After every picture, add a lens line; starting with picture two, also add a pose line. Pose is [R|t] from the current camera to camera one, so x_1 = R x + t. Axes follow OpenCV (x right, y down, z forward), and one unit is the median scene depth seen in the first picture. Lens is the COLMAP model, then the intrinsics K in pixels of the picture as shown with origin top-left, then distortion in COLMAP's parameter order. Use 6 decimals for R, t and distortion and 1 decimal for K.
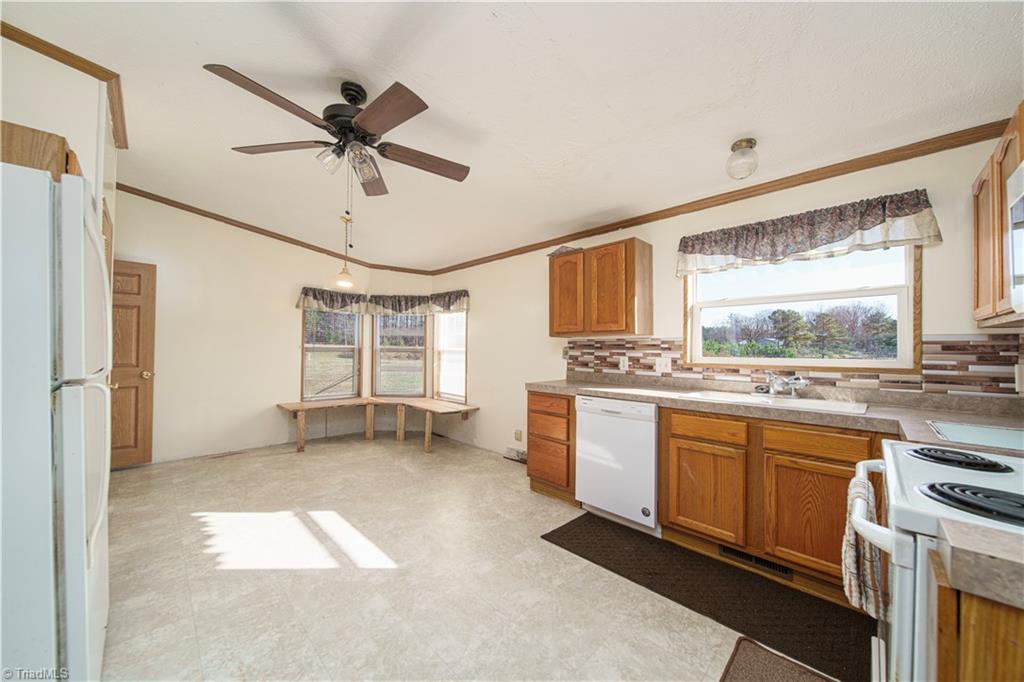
lens RADIAL K [[362.7, 0, 512.0], [0, 362.7, 341.0], [0, 0, 1]] dist [0.000106, -0.000008]
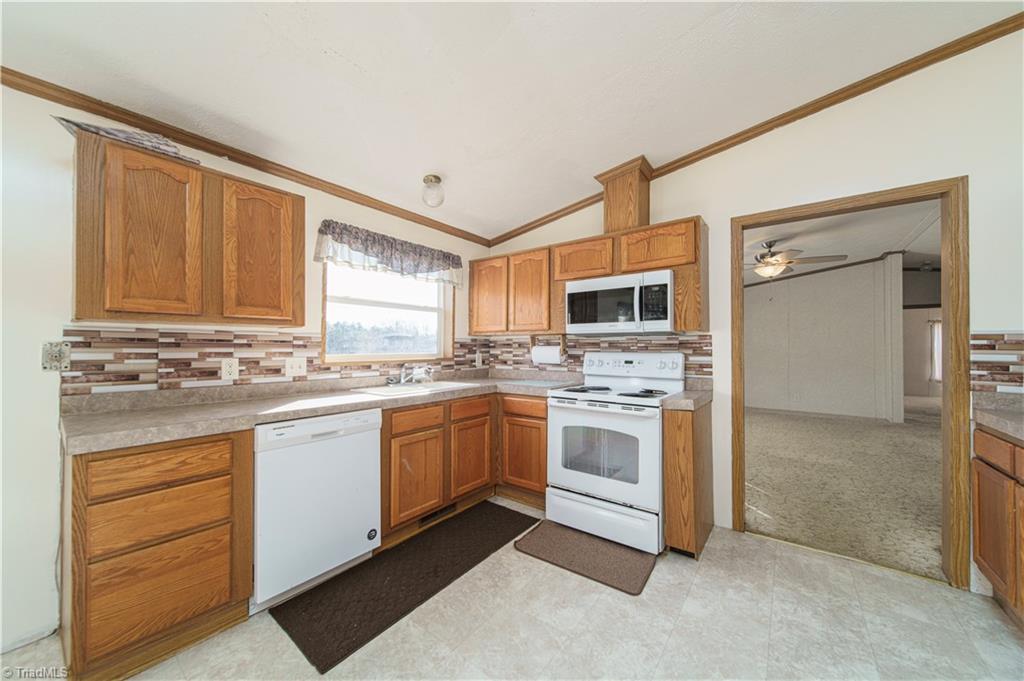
lens RADIAL K [[362.7, 0, 512.0], [0, 362.7, 340.5], [0, 0, 1]] dist [0.000106, -0.000008]
pose [[-0.129698, 0.013405, 0.991463, -0.473934], [-0.021671, 0.999631, -0.016350, 0.012711], [-0.991317, -0.023606, -0.129359, 0.694457]]
